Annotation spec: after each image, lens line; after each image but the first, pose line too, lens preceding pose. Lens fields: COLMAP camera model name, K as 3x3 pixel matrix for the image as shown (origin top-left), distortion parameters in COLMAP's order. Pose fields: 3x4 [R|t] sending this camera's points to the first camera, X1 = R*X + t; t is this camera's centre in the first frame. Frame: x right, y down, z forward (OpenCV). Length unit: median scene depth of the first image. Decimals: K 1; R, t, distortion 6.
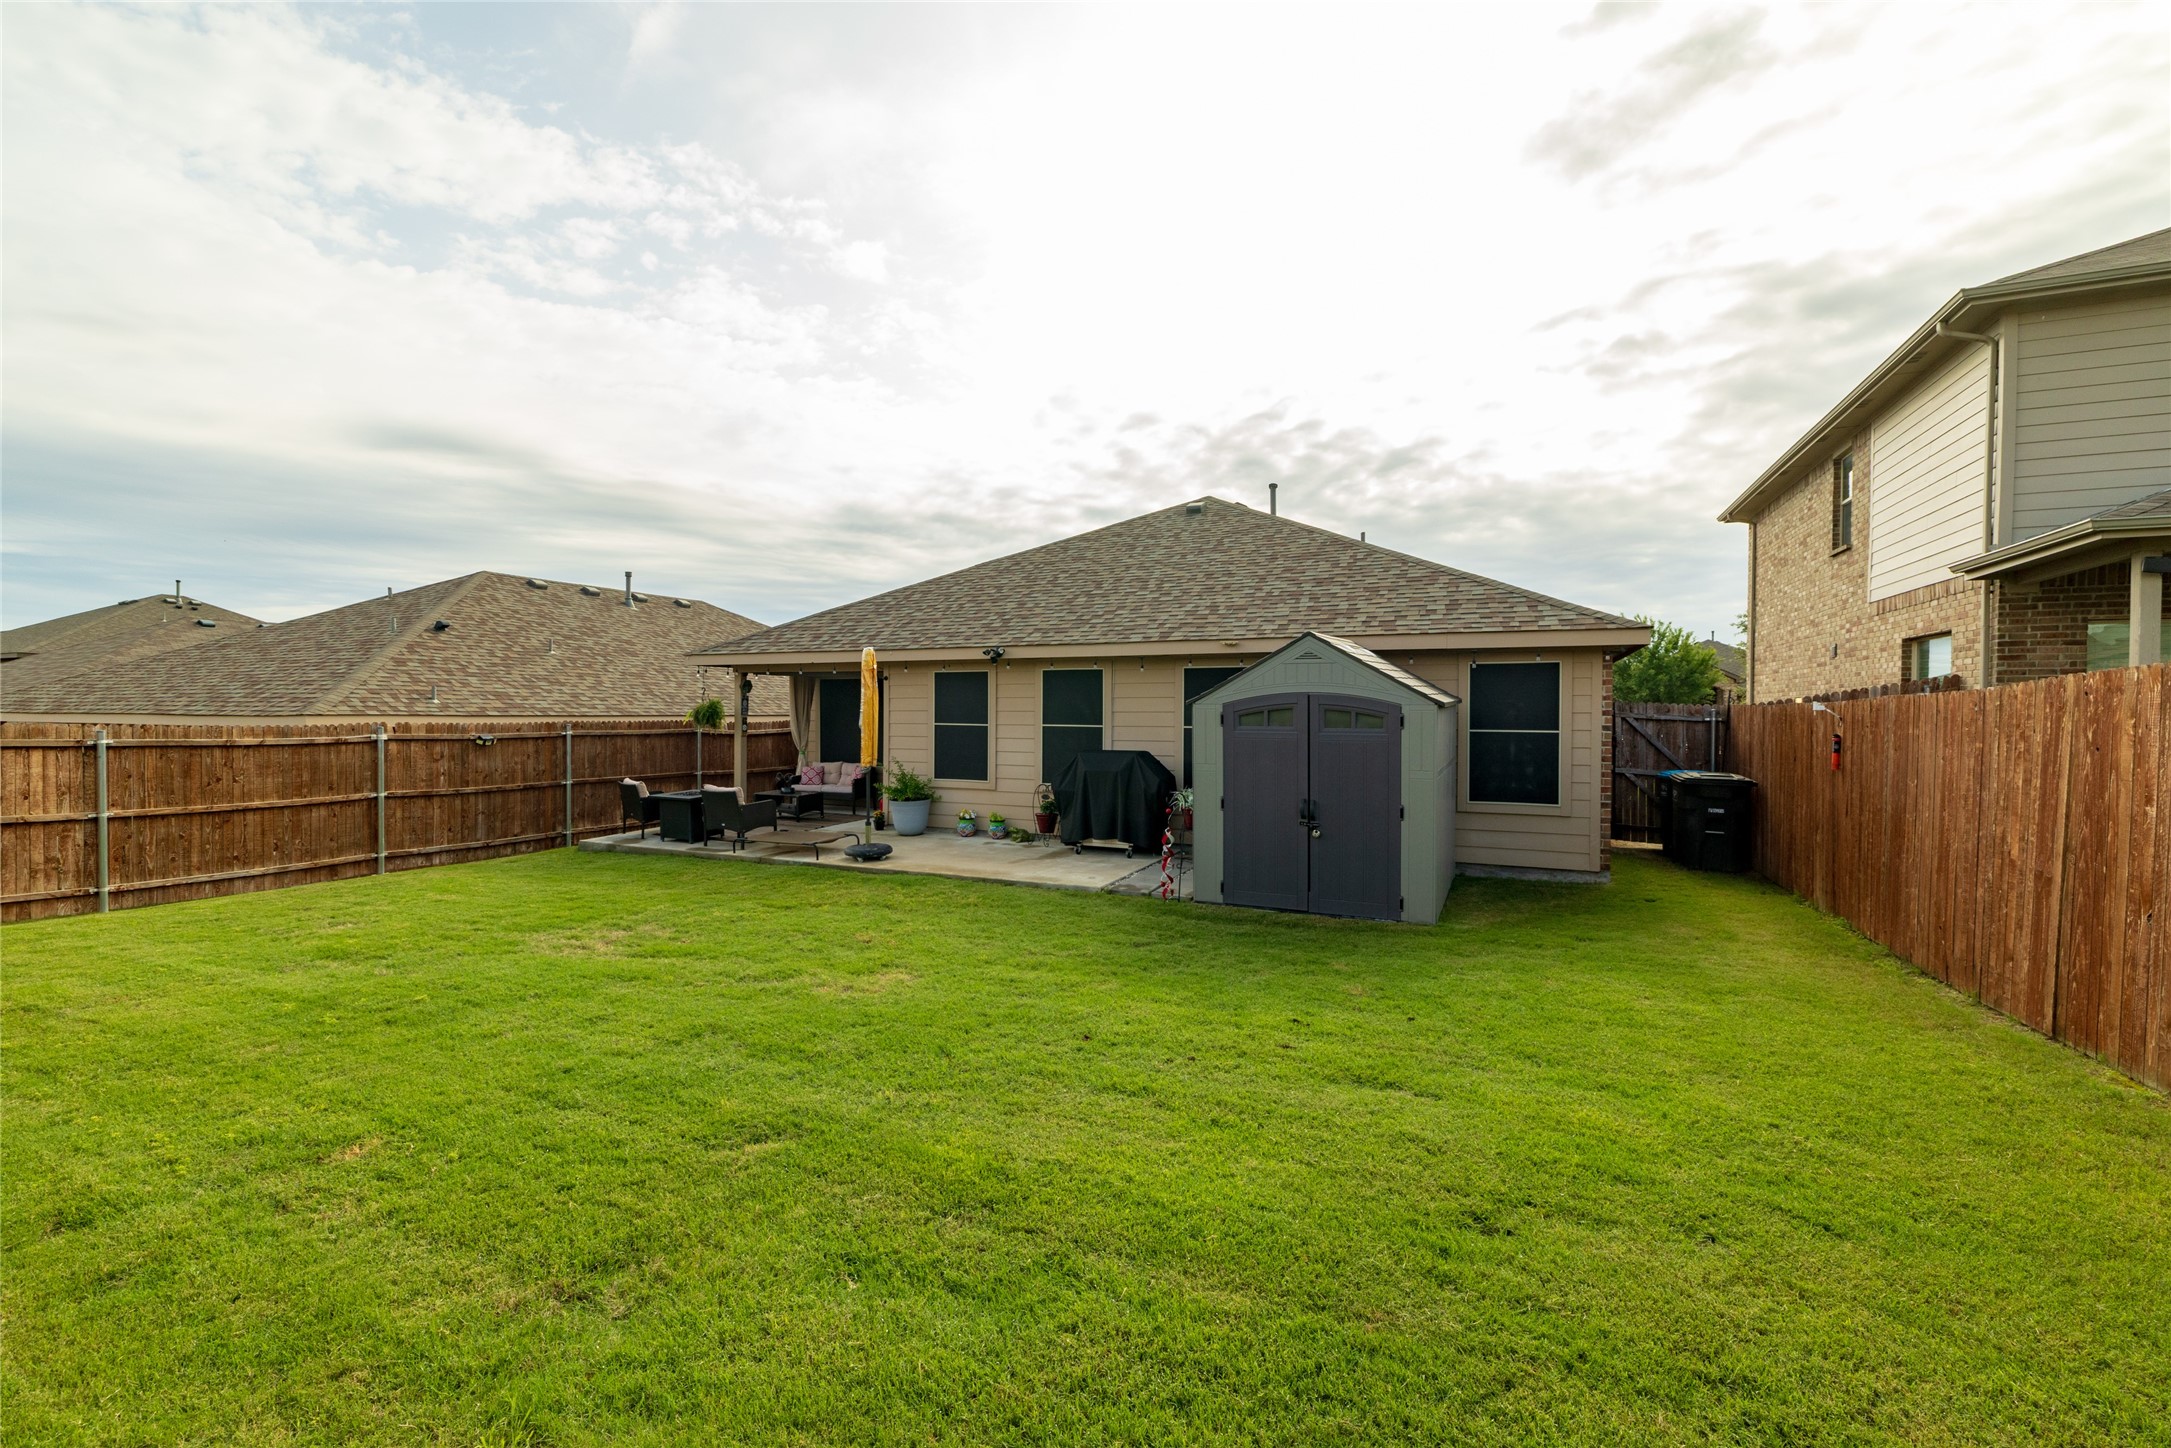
lens RADIAL K [[931.7, 0, 1080.9], [0, 931.7, 718.7], [0, 0, 1]] dist [-0.000669, 0.000184]
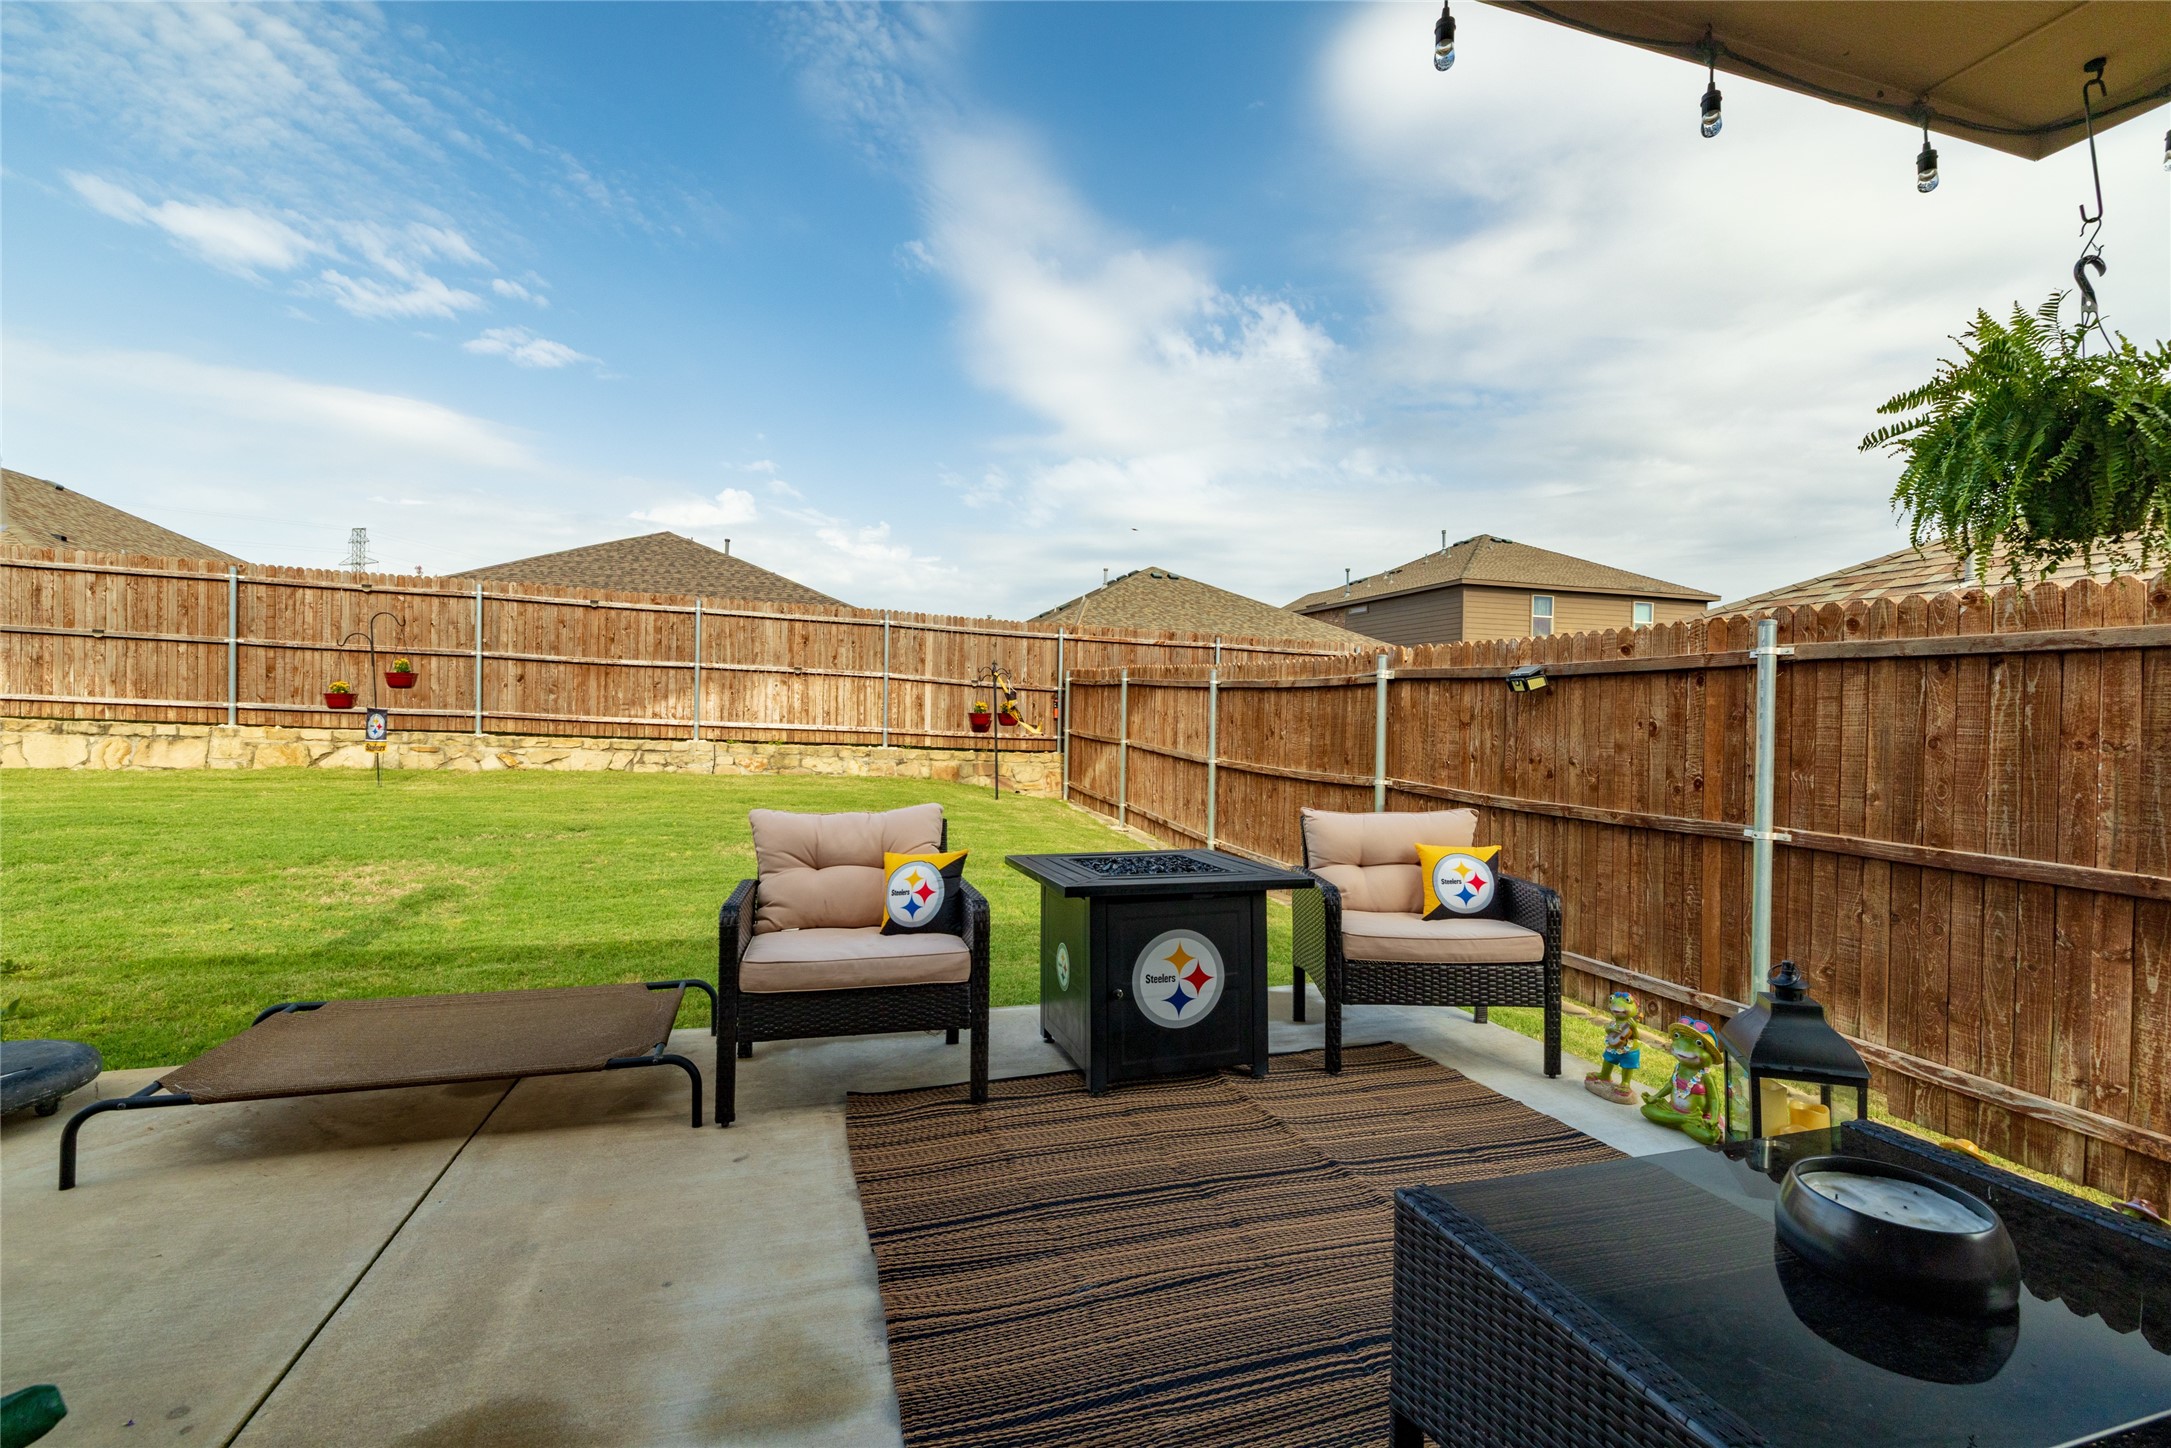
lens RADIAL K [[931.7, 0, 1080.9], [0, 931.7, 718.7], [0, 0, 1]] dist [-0.000669, 0.000184]
pose [[-0.746143, -0.010237, -0.665707, -0.234942], [-0.022990, 0.999682, 0.010395, 0.037917], [0.665388, 0.023060, -0.746141, 1.116033]]
